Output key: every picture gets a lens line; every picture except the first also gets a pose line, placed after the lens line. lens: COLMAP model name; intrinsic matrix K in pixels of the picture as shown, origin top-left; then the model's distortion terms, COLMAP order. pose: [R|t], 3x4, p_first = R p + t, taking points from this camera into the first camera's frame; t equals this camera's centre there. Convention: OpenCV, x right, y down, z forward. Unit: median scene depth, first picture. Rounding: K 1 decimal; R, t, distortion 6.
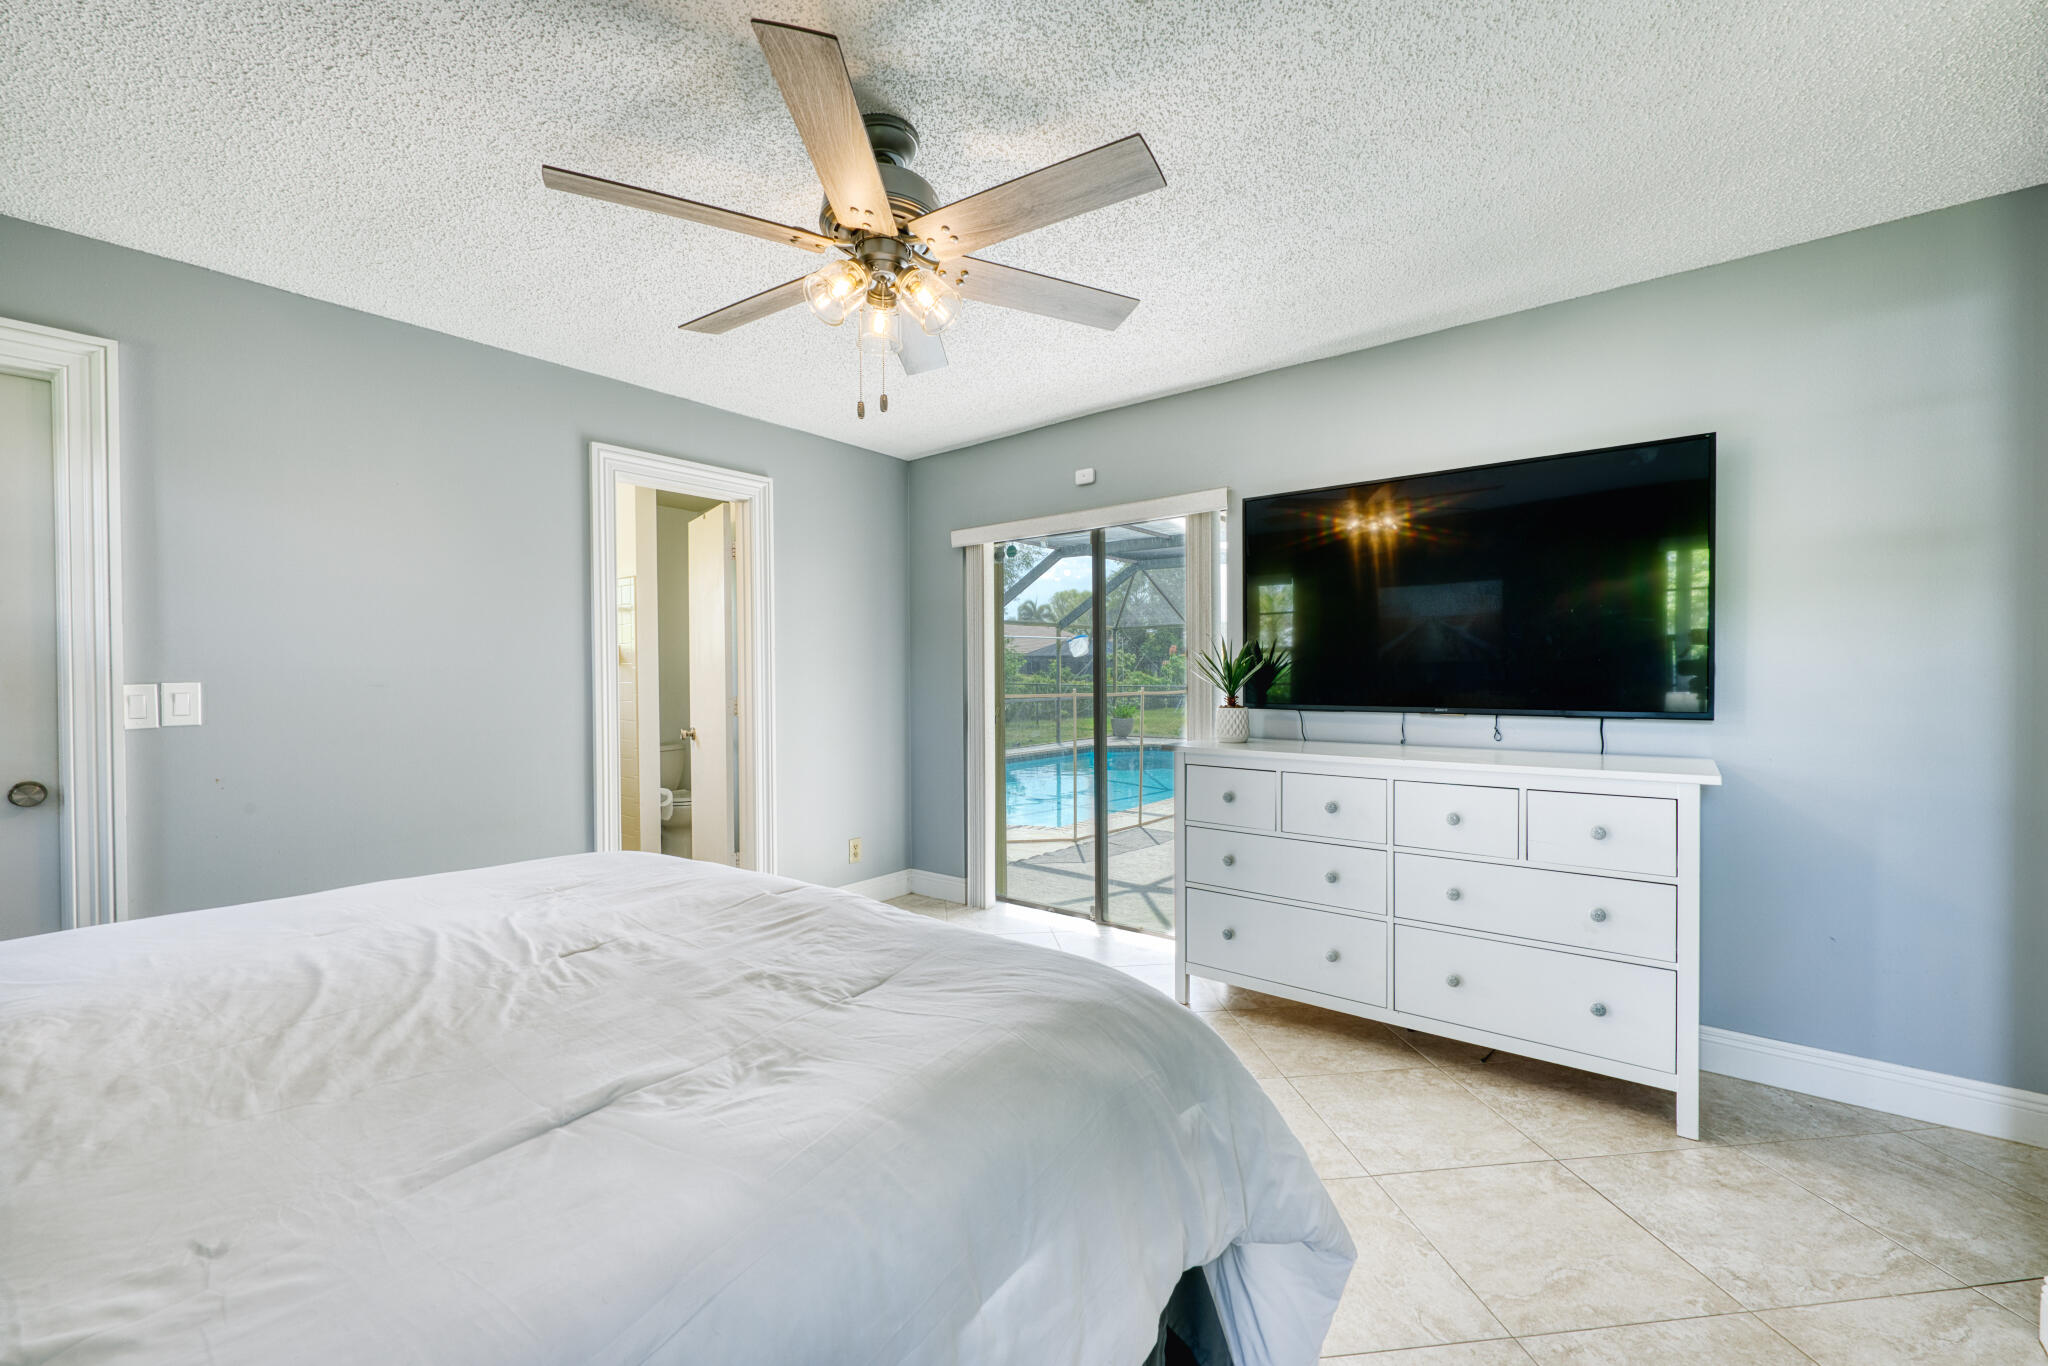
lens RADIAL K [[824.0, 0, 1024.6], [0, 824.0, 683.5], [0, 0, 1]] dist [0.002698, -0.000038]
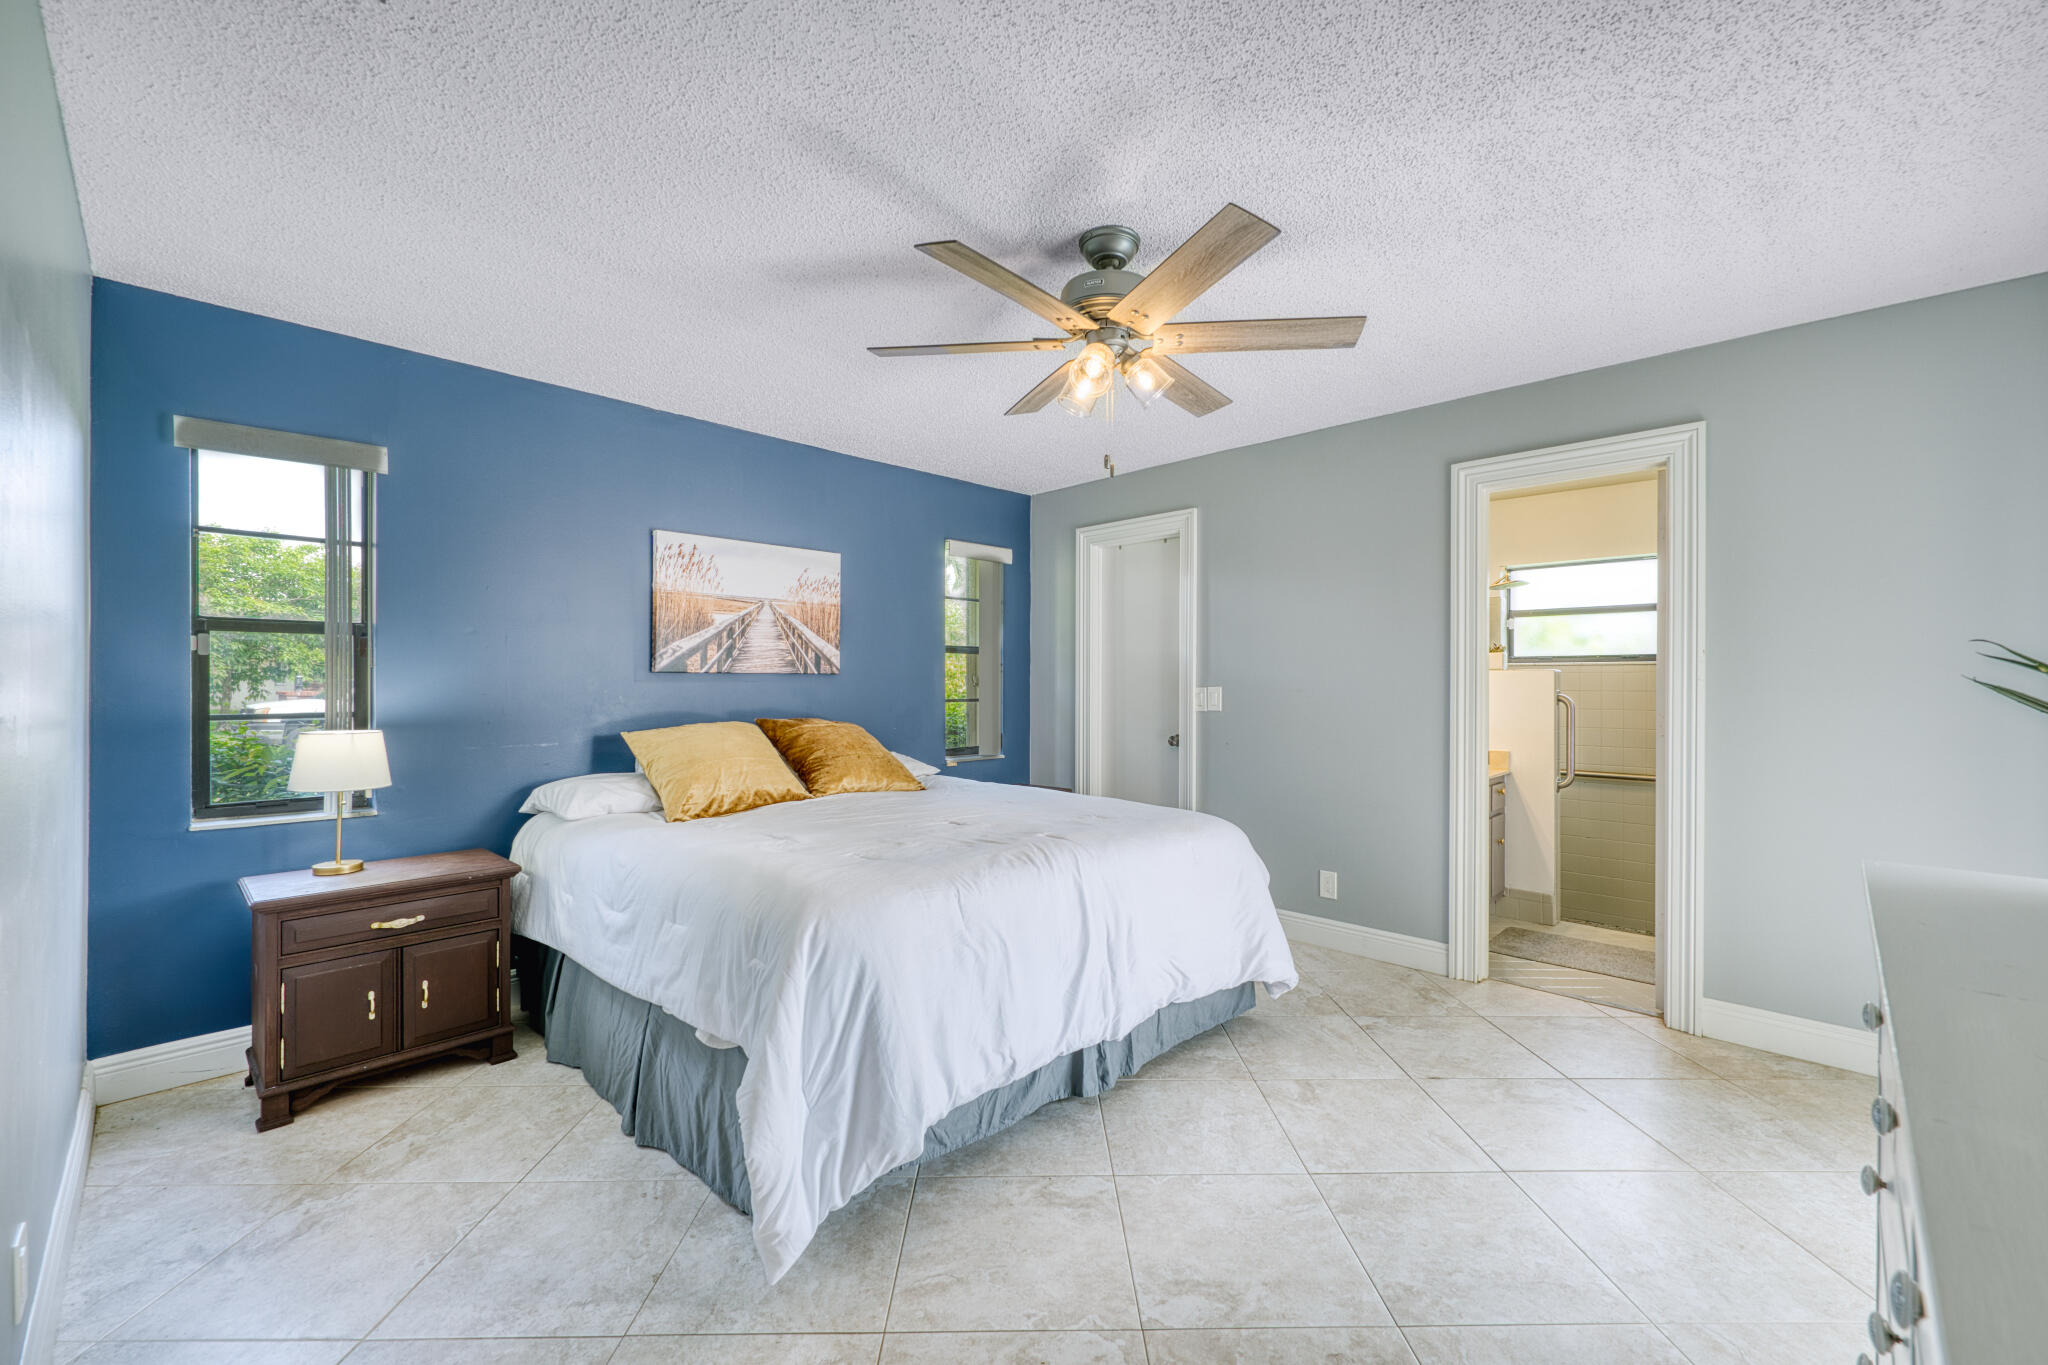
lens RADIAL K [[824.0, 0, 1024.5], [0, 824.0, 682.0], [0, 0, 1]] dist [0.002698, -0.000038]
pose [[-0.025033, 0.004696, -0.999676, 0.756941], [-0.010959, 0.999928, 0.004972, -0.015638], [0.999627, 0.011080, -0.024980, 0.639594]]
